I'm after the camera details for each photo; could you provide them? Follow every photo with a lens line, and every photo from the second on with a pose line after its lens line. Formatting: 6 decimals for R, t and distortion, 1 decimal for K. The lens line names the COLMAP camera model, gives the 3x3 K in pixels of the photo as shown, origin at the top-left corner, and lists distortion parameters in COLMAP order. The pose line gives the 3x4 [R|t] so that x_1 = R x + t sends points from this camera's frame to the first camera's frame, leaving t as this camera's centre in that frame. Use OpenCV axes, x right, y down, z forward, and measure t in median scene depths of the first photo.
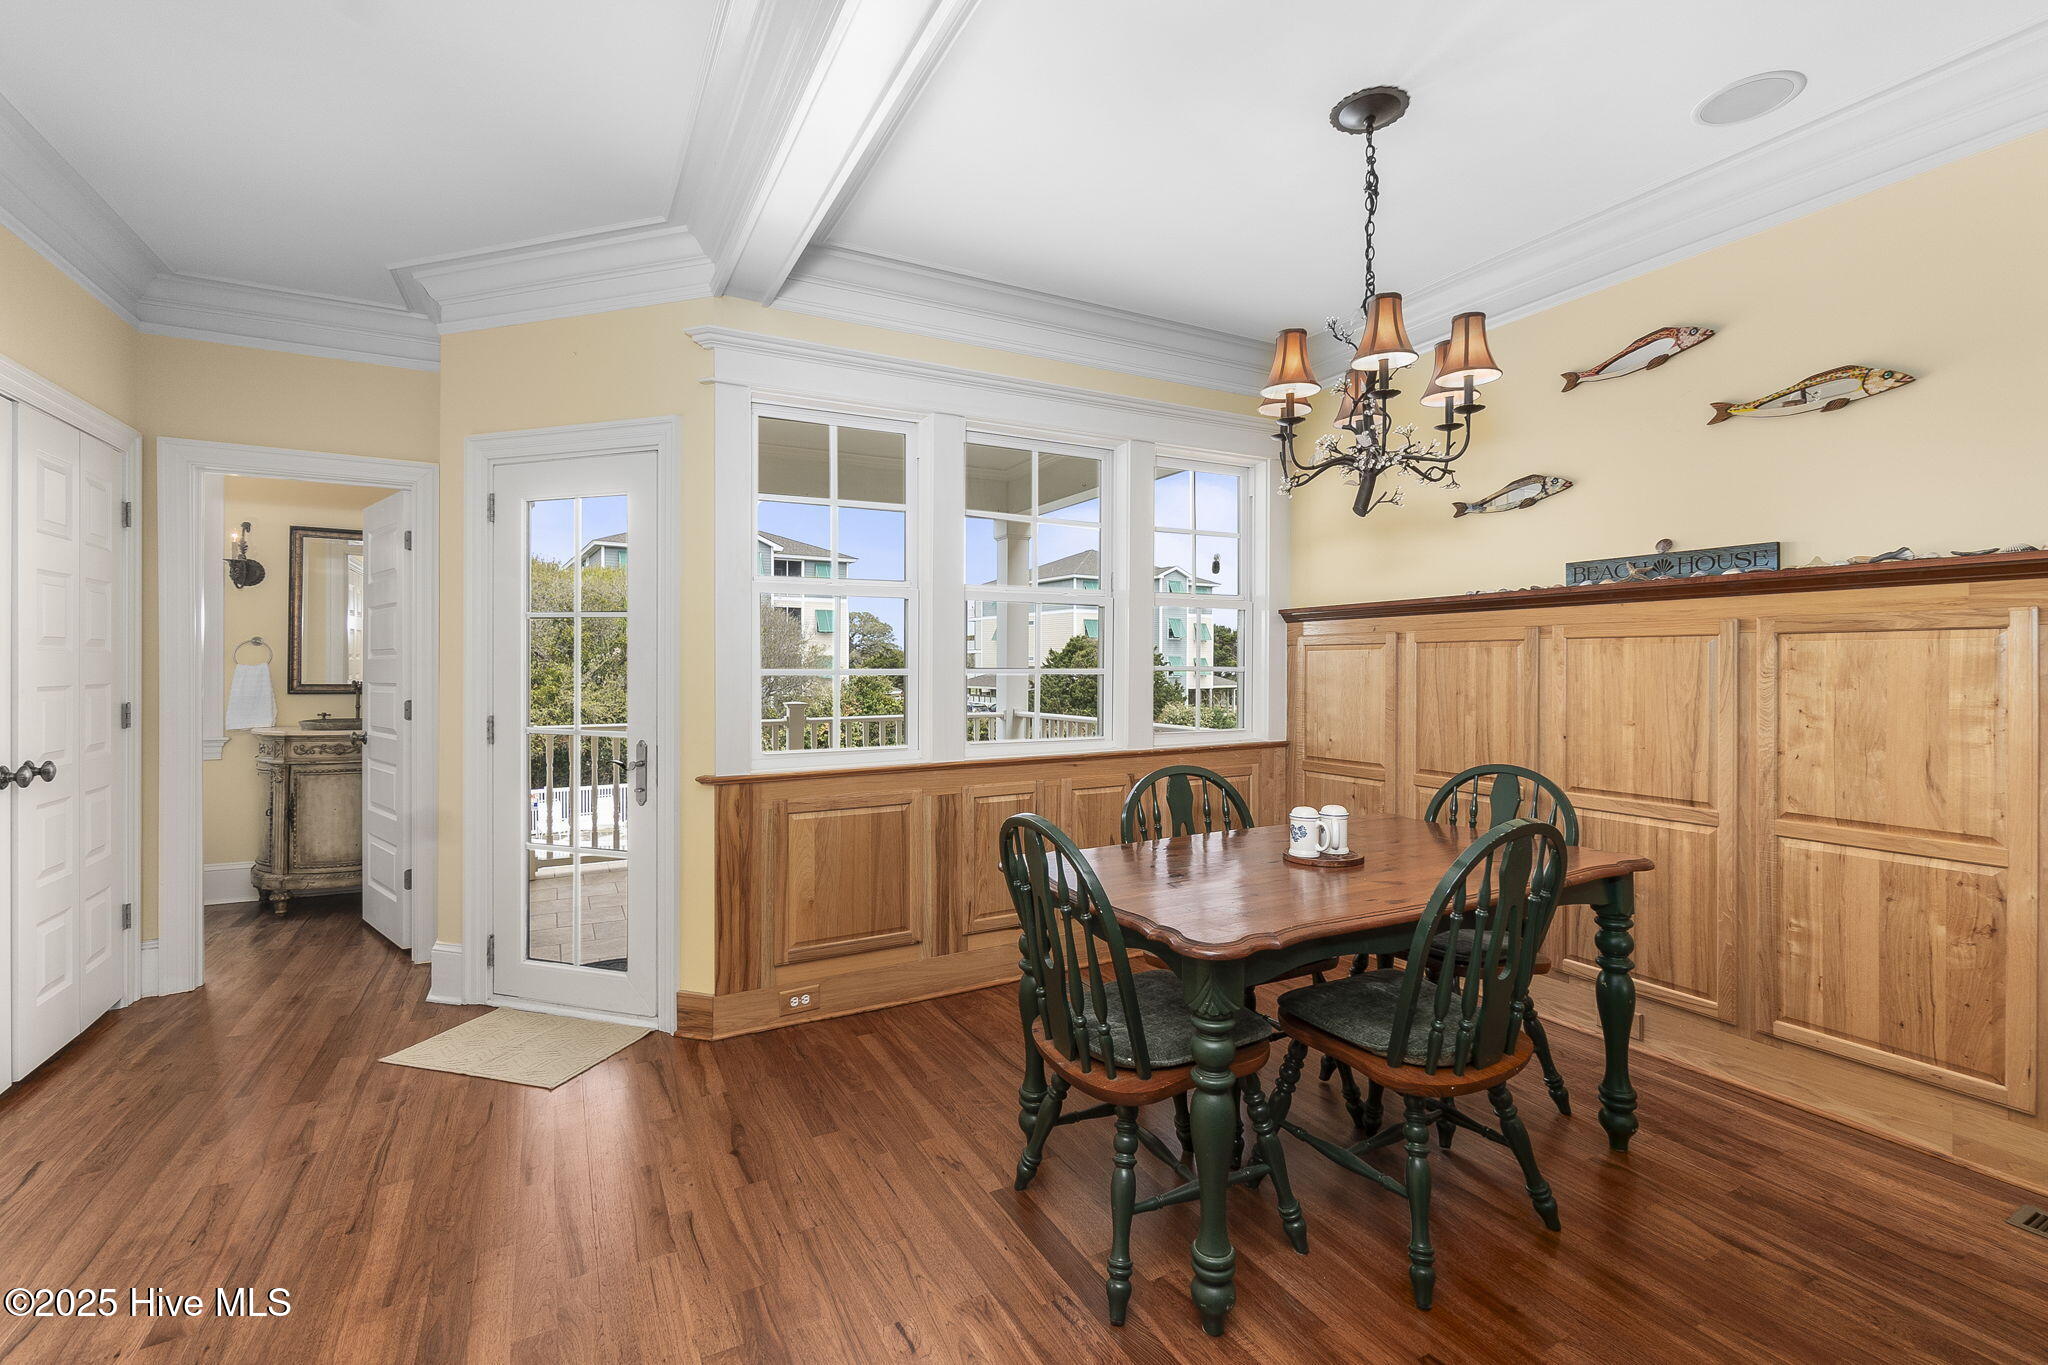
lens RADIAL K [[890.0, 0, 1029.8], [0, 890.0, 673.8], [0, 0, 1]] dist [-0.004568, 0.001267]
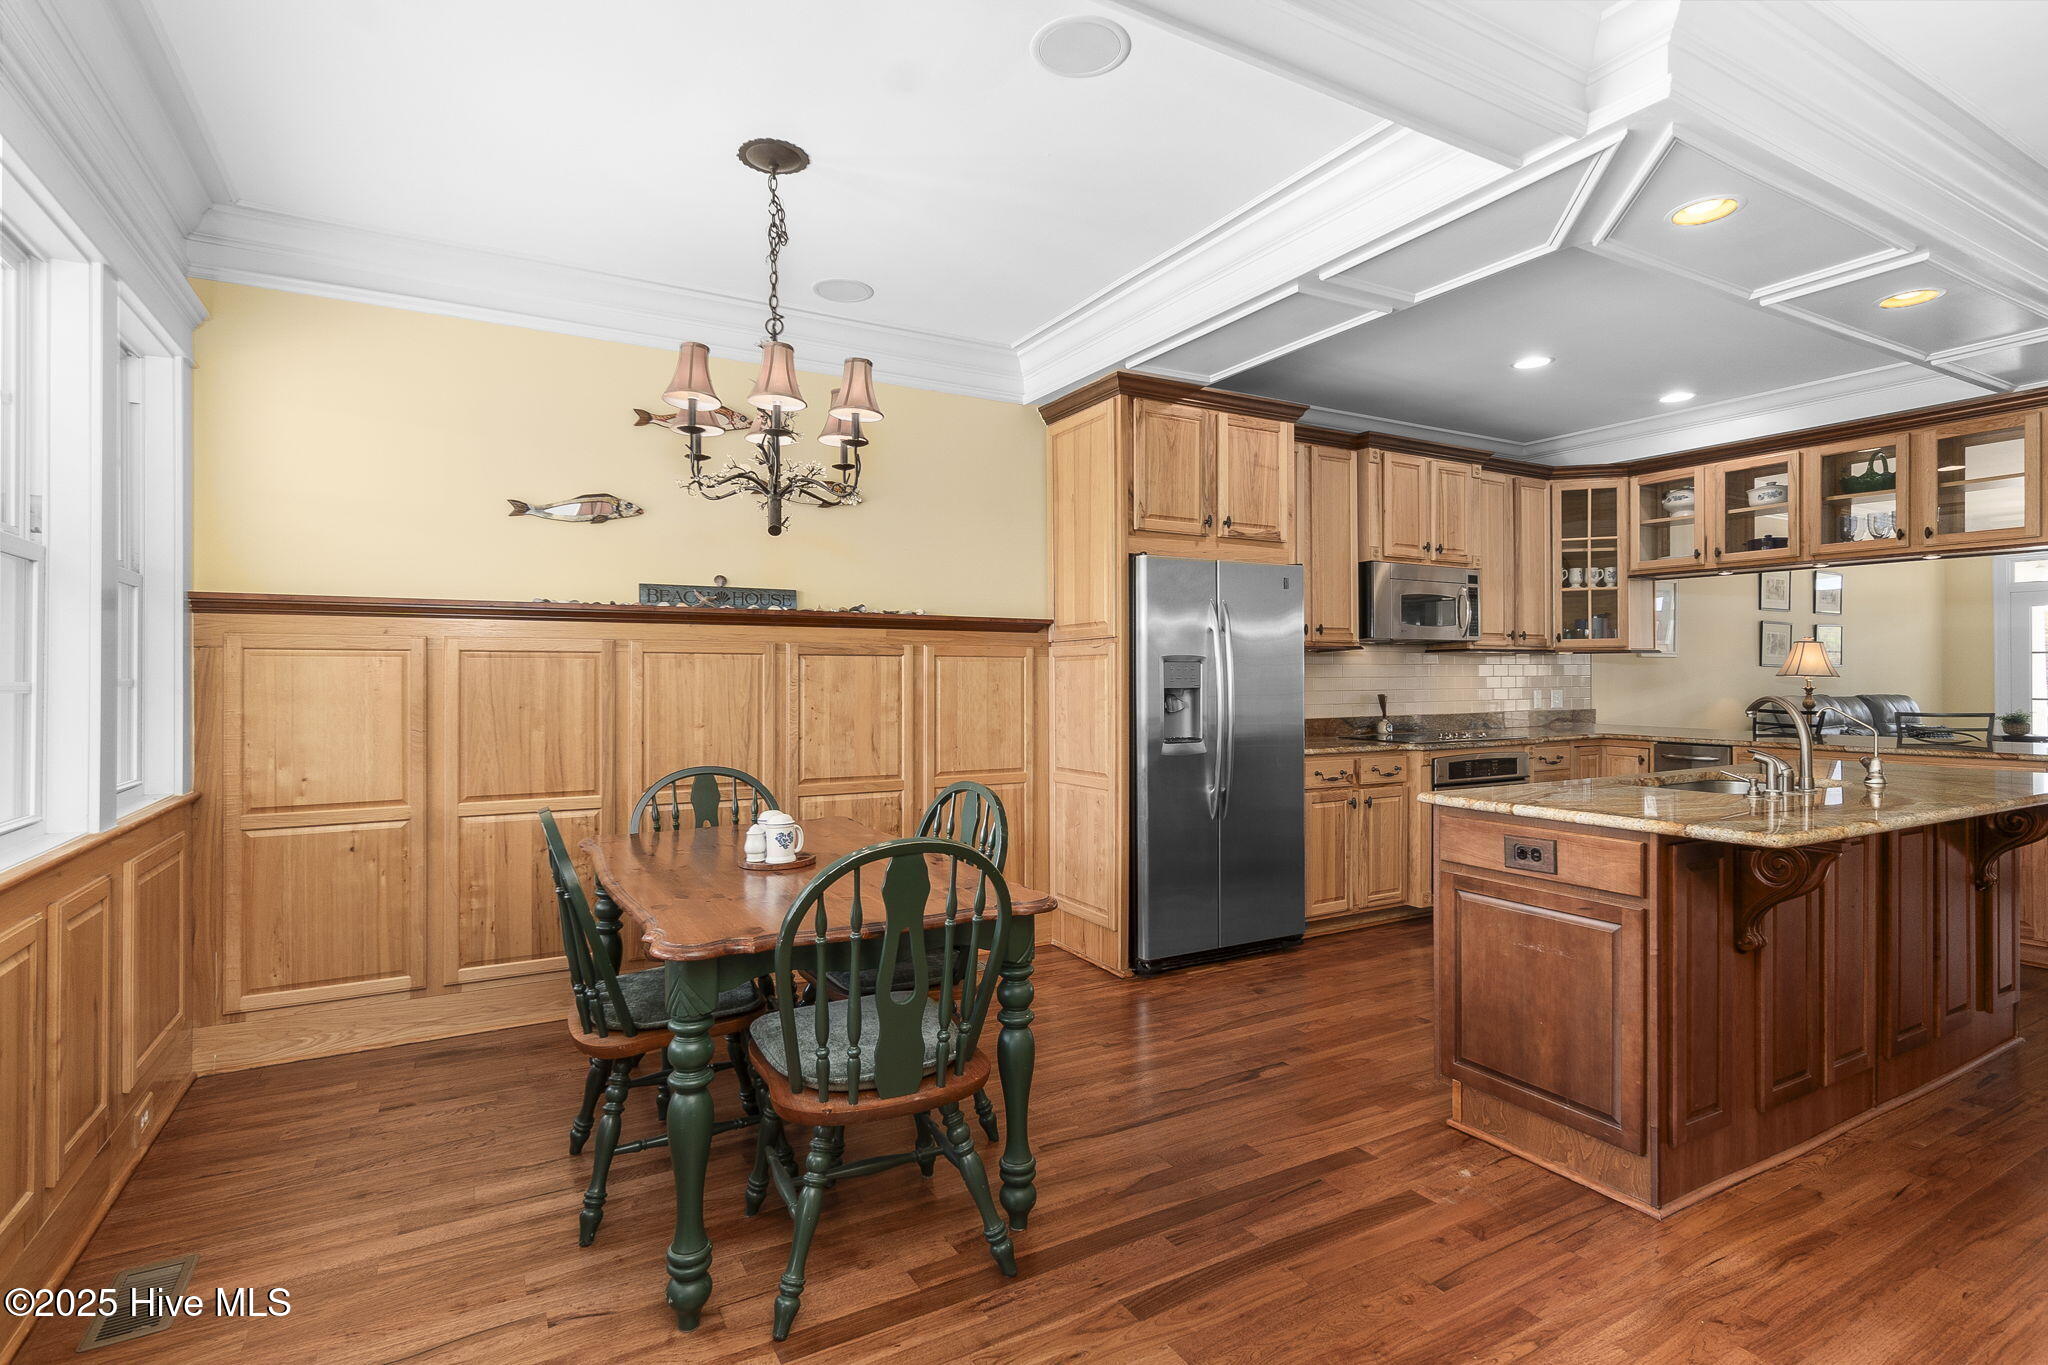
lens RADIAL K [[995.6, 0, 1024.5], [0, 995.6, 687.3], [0, 0, 1]] dist [-0.001887, 0.001875]
pose [[-0.018056, -0.001915, 0.999835, -0.720086], [0.014639, 0.999890, 0.002180, 0.008399], [-0.999730, 0.014676, -0.018026, 0.630662]]
